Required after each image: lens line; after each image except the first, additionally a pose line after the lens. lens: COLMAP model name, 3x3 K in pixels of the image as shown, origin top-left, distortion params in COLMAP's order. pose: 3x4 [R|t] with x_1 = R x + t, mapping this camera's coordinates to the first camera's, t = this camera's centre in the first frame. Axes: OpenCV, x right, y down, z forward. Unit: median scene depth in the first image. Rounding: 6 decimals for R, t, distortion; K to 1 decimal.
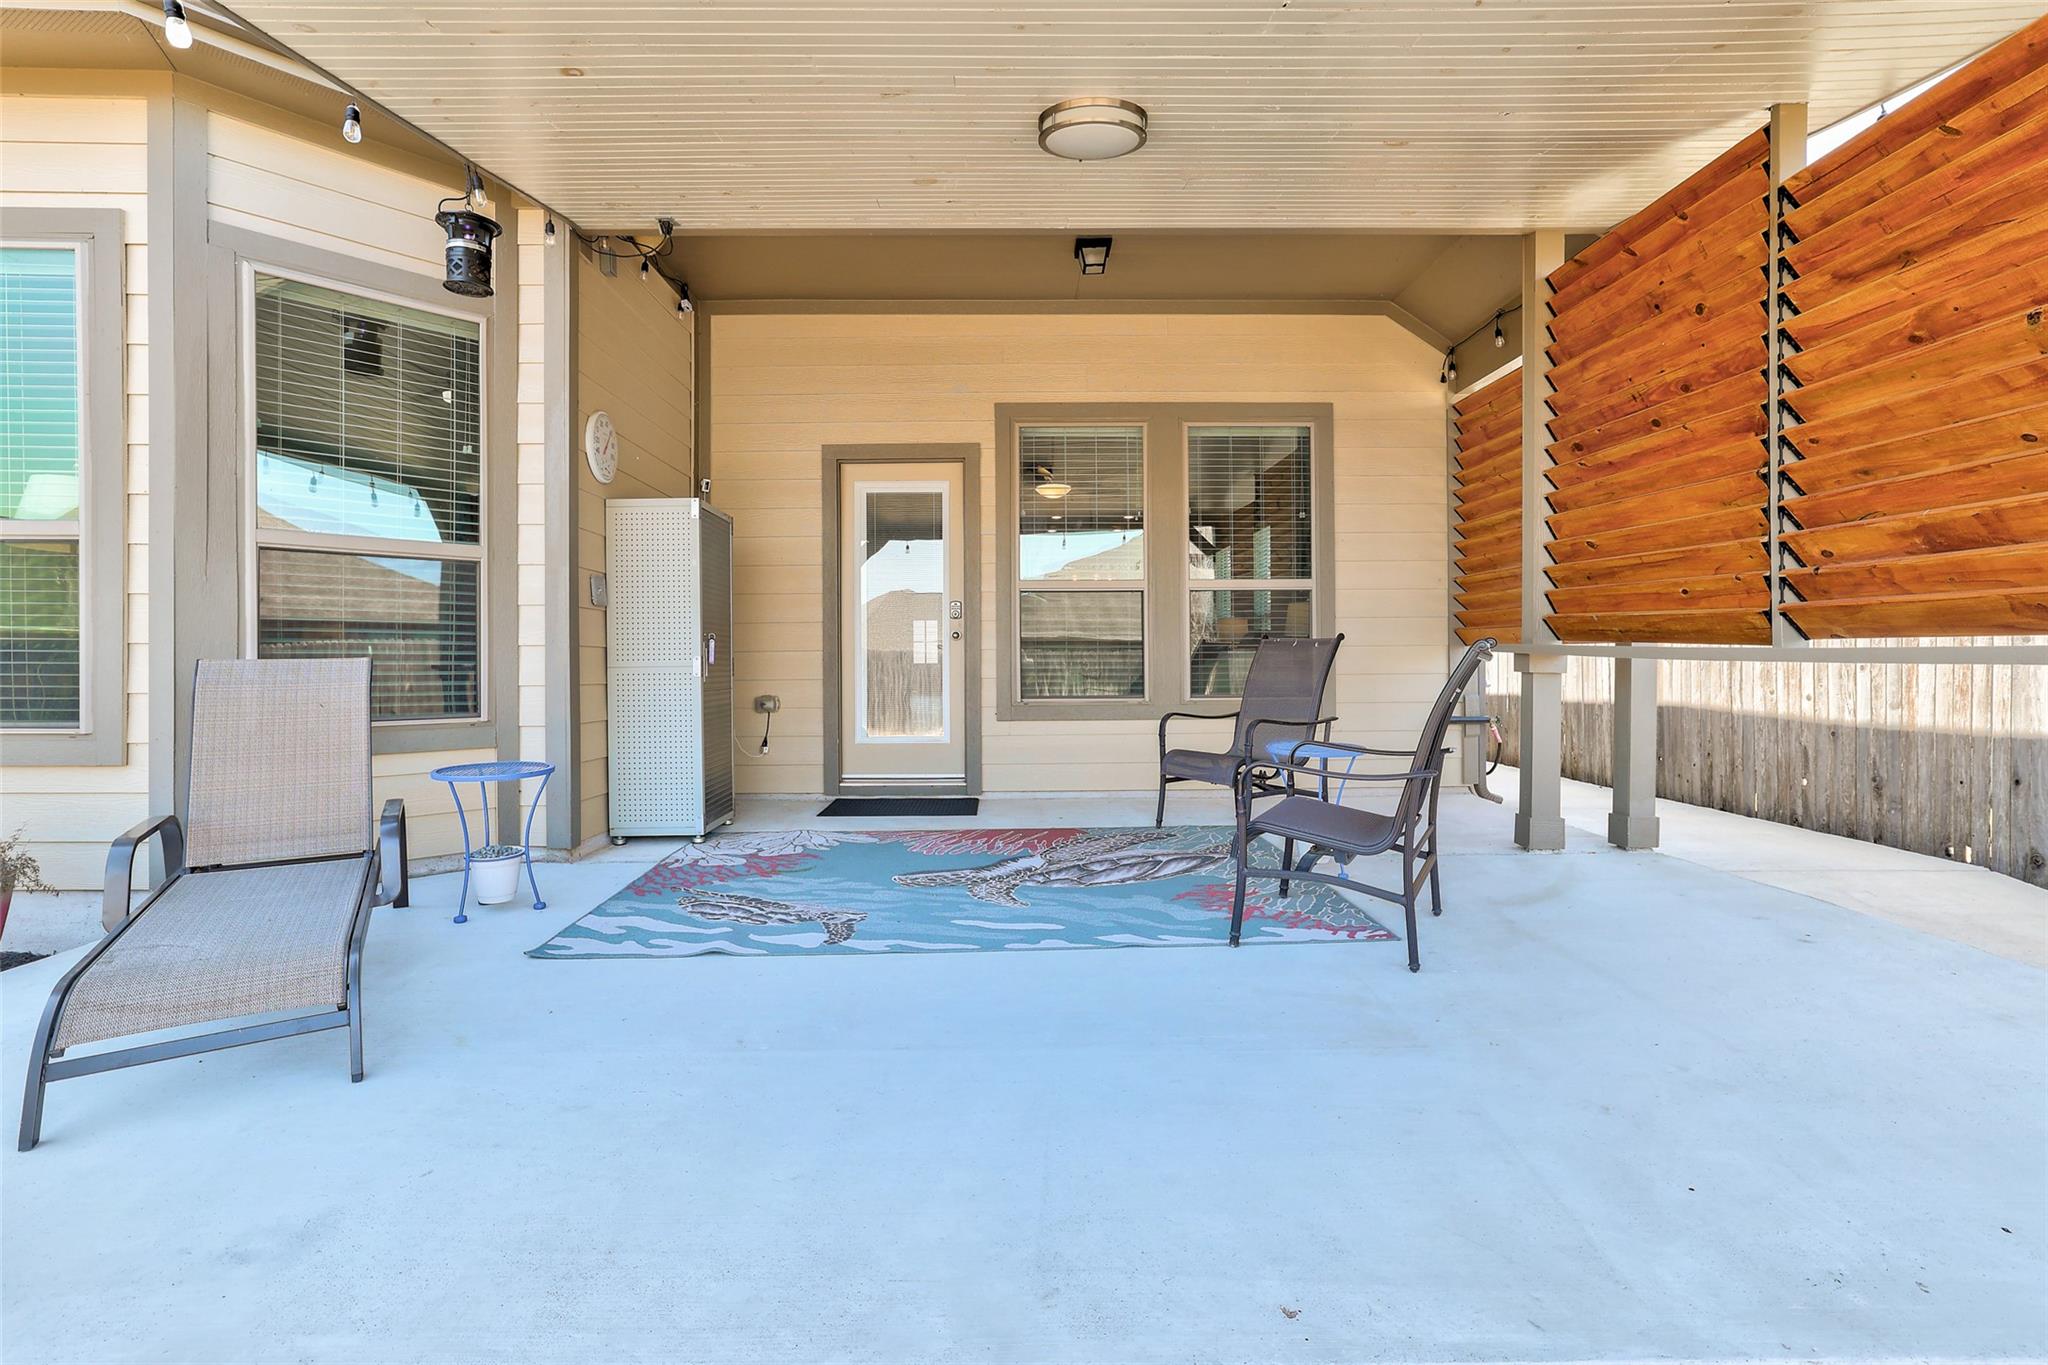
lens RADIAL K [[987.0, 0, 1020.6], [0, 987.0, 677.6], [0, 0, 1]] dist [0.002260, 0.000279]
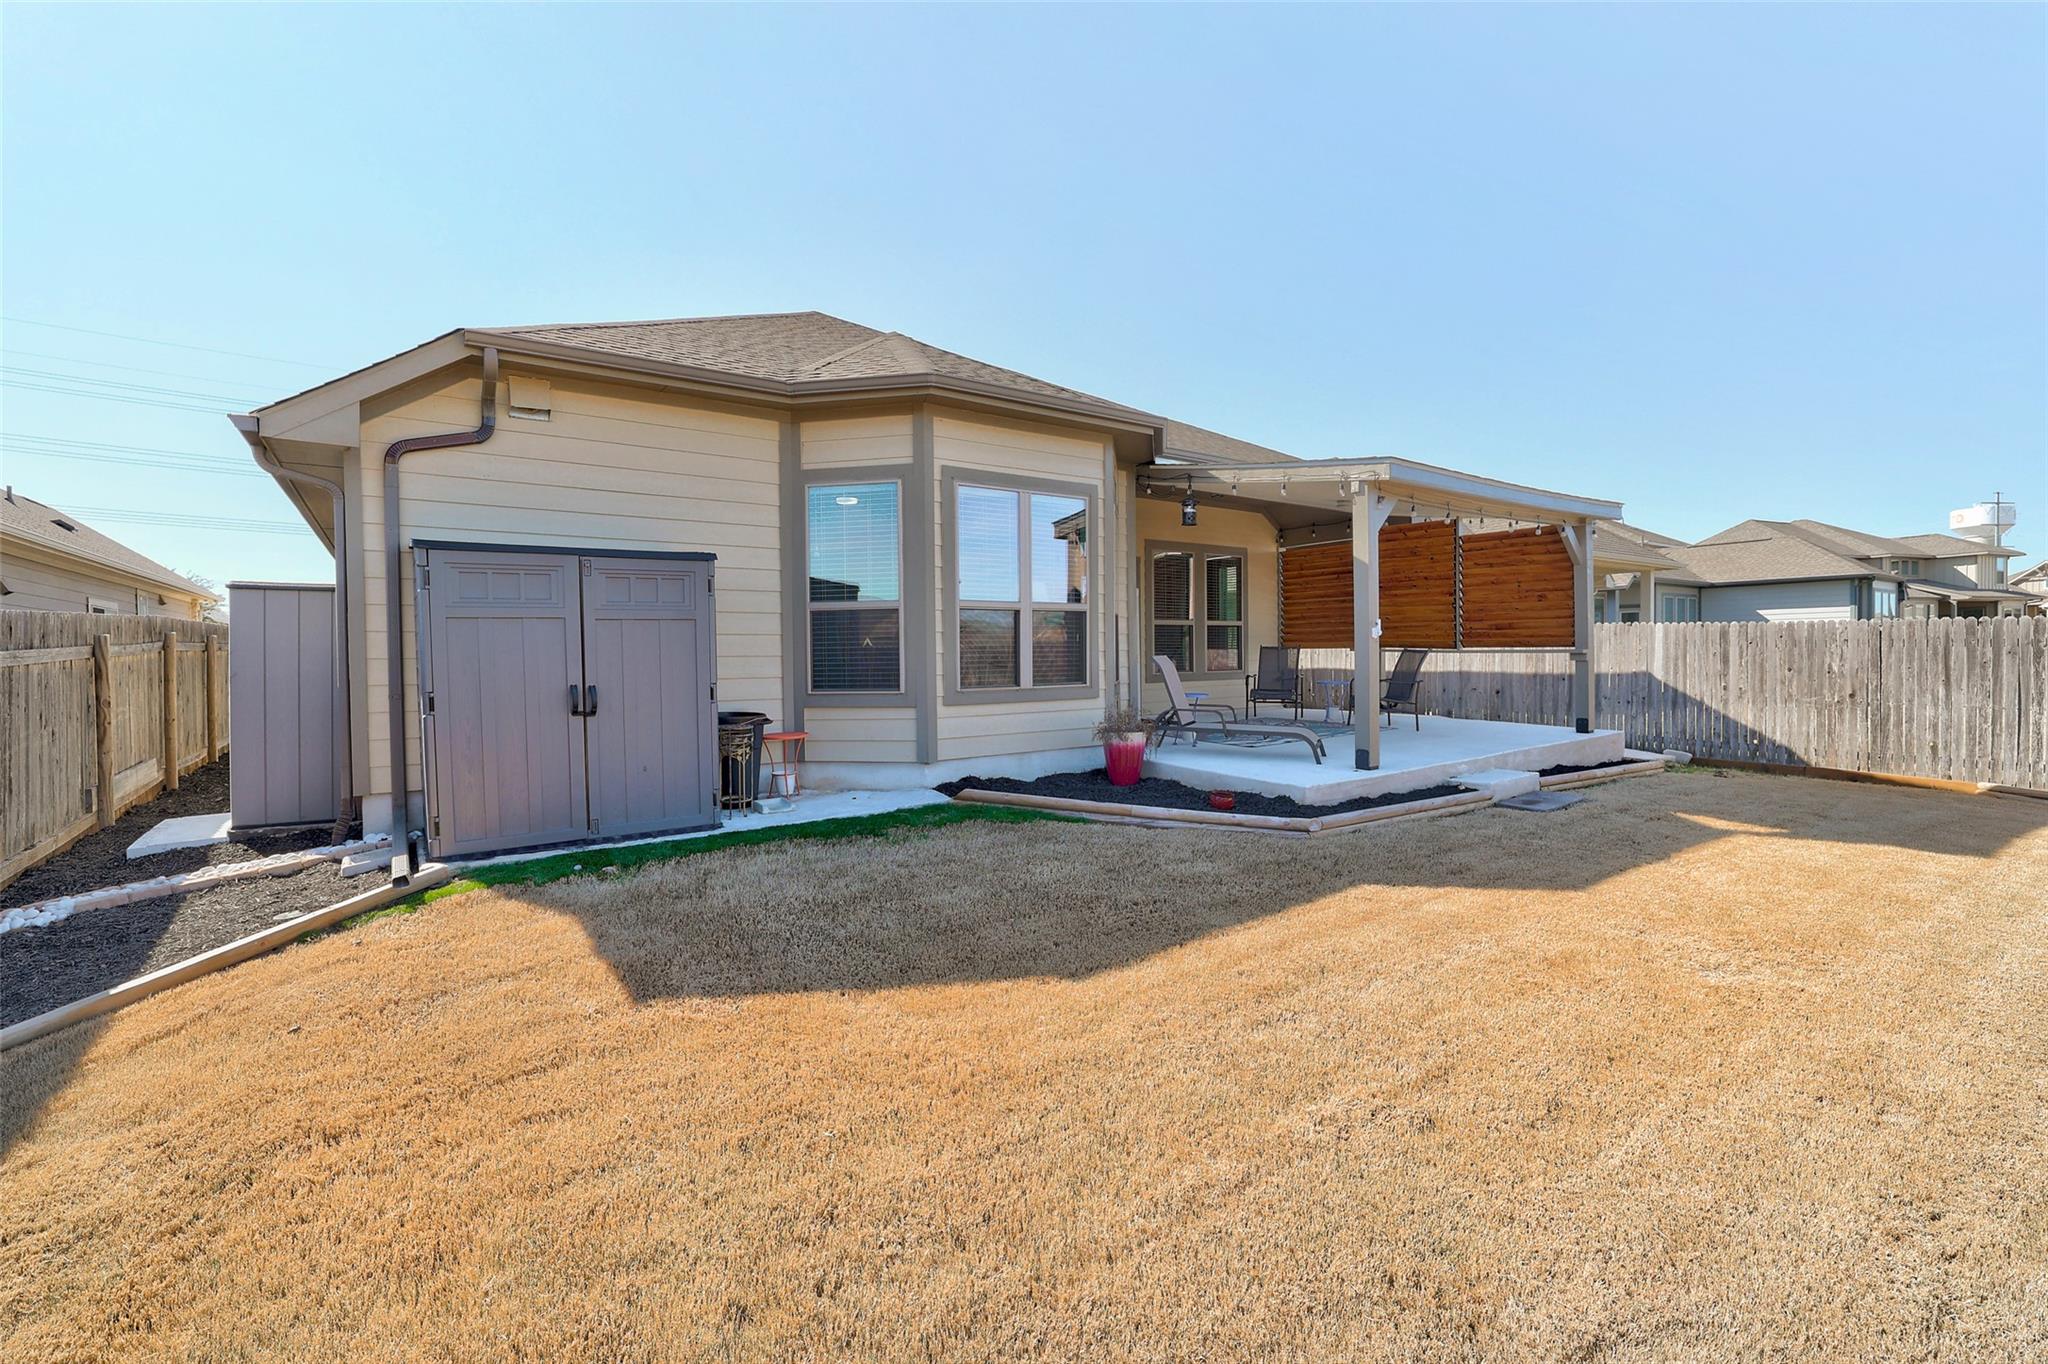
lens RADIAL K [[891.1, 0, 1024.8], [0, 891.1, 670.2], [0, 0, 1]] dist [-0.000583, -0.000017]
pose [[0.822046, -0.018797, 0.569111, -2.437027], [0.018324, 0.999811, 0.006554, -0.004208], [-0.569127, 0.005041, 0.822234, -0.871282]]
